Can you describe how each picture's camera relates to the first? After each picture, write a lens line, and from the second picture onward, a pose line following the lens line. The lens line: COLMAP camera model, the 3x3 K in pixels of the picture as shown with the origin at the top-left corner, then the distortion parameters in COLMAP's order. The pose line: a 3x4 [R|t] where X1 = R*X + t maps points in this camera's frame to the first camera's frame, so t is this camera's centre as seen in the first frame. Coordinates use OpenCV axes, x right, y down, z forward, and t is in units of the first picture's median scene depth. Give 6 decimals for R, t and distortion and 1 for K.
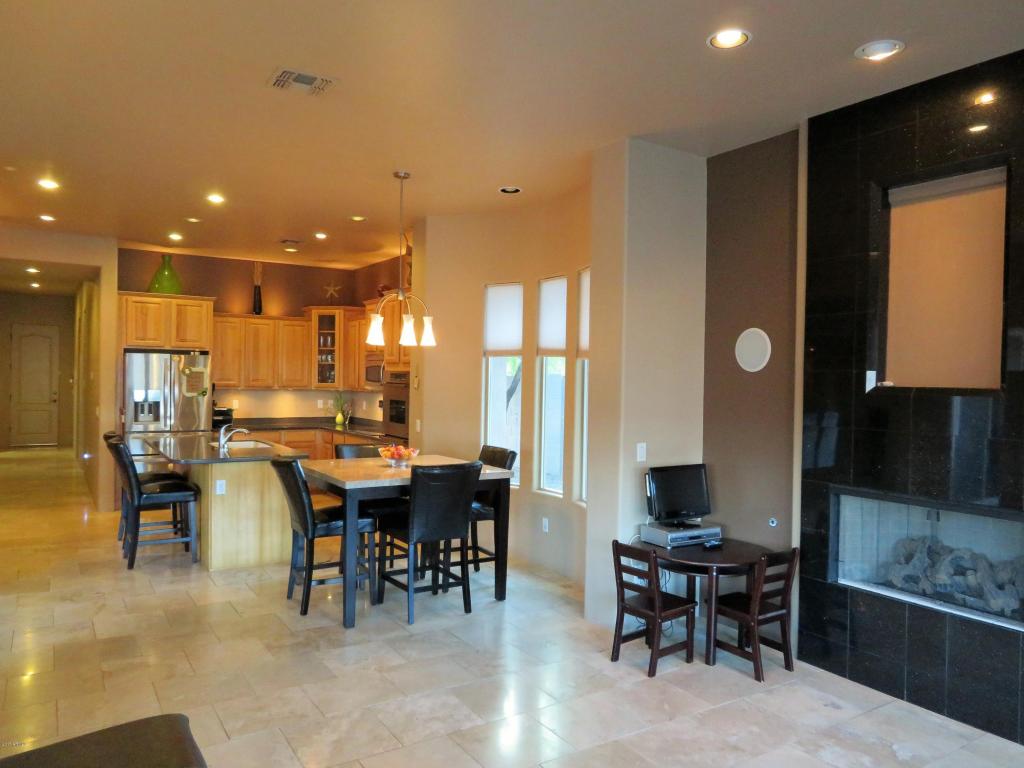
lens RADIAL K [[735.0, 0, 512.5], [0, 735.0, 385.3], [0, 0, 1]] dist [-0.006584, 0.000111]
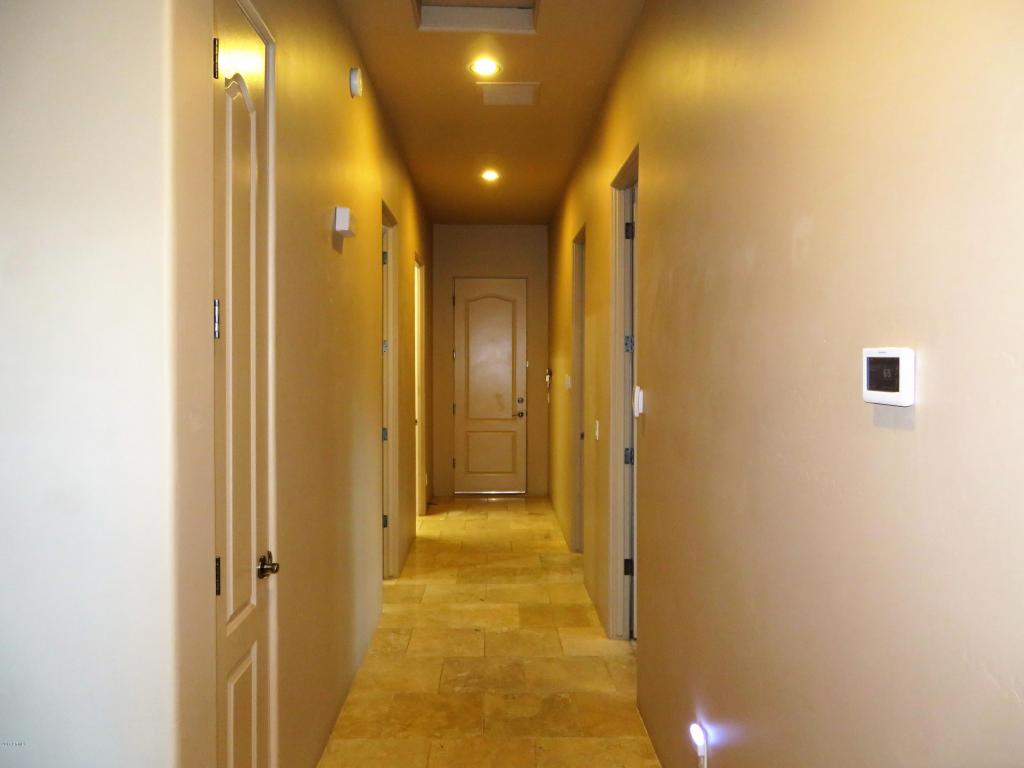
lens RADIAL K [[735.0, 0, 511.8], [0, 735.0, 379.7], [0, 0, 1]] dist [-0.006584, 0.000111]
pose [[0.855950, -0.003989, -0.517043, -1.167078], [0.009302, 0.999927, 0.007684, -0.032982], [0.516975, -0.011386, 0.855925, 1.776038]]
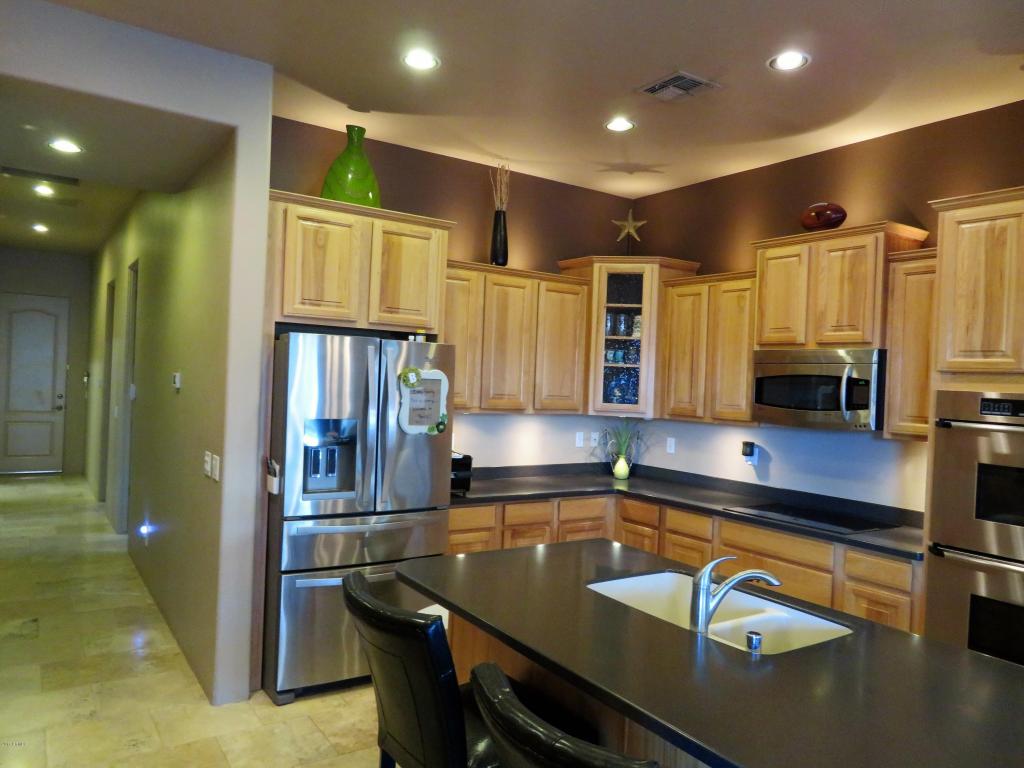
lens RADIAL K [[735.0, 0, 515.4], [0, 735.0, 384.2], [0, 0, 1]] dist [-0.006584, 0.000111]
pose [[0.999363, 0.024605, 0.025855, -0.746794], [-0.024492, 0.999689, -0.004680, -0.027941], [-0.025962, 0.004044, 0.999655, 1.049079]]
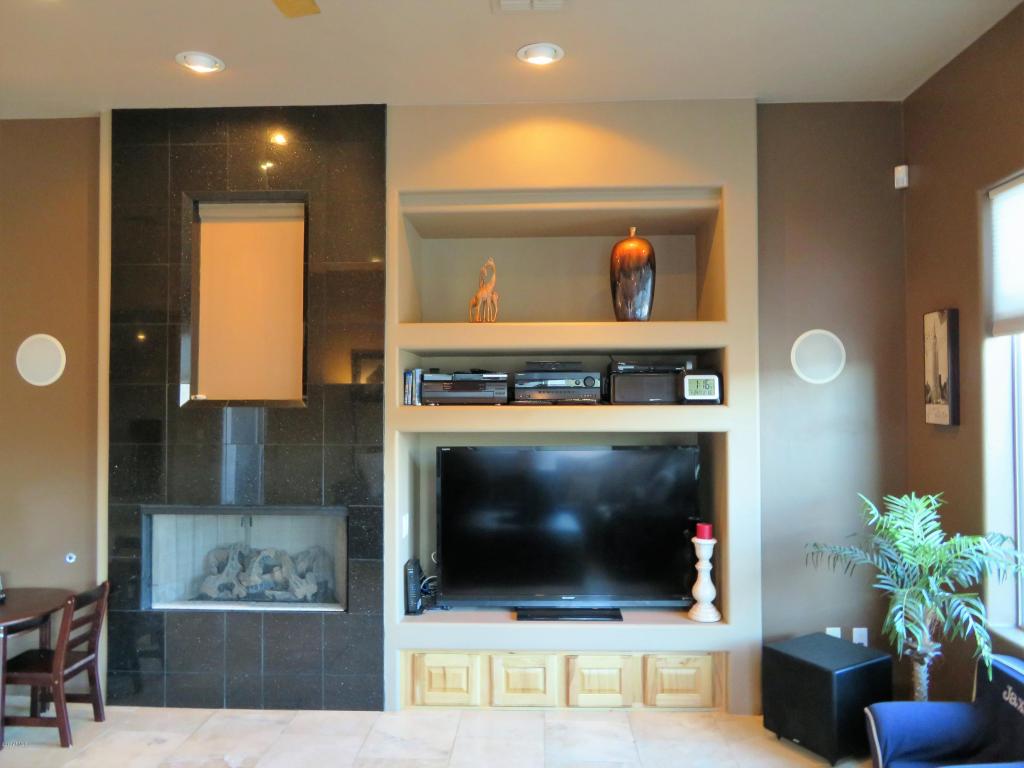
lens RADIAL K [[735.0, 0, 512.9], [0, 735.0, 383.4], [0, 0, 1]] dist [-0.006584, 0.000111]
pose [[0.577007, -0.001640, 0.816737, -0.040309], [0.018693, 0.999763, -0.011198, -0.000919], [-0.816525, 0.021729, 0.576901, 0.049526]]
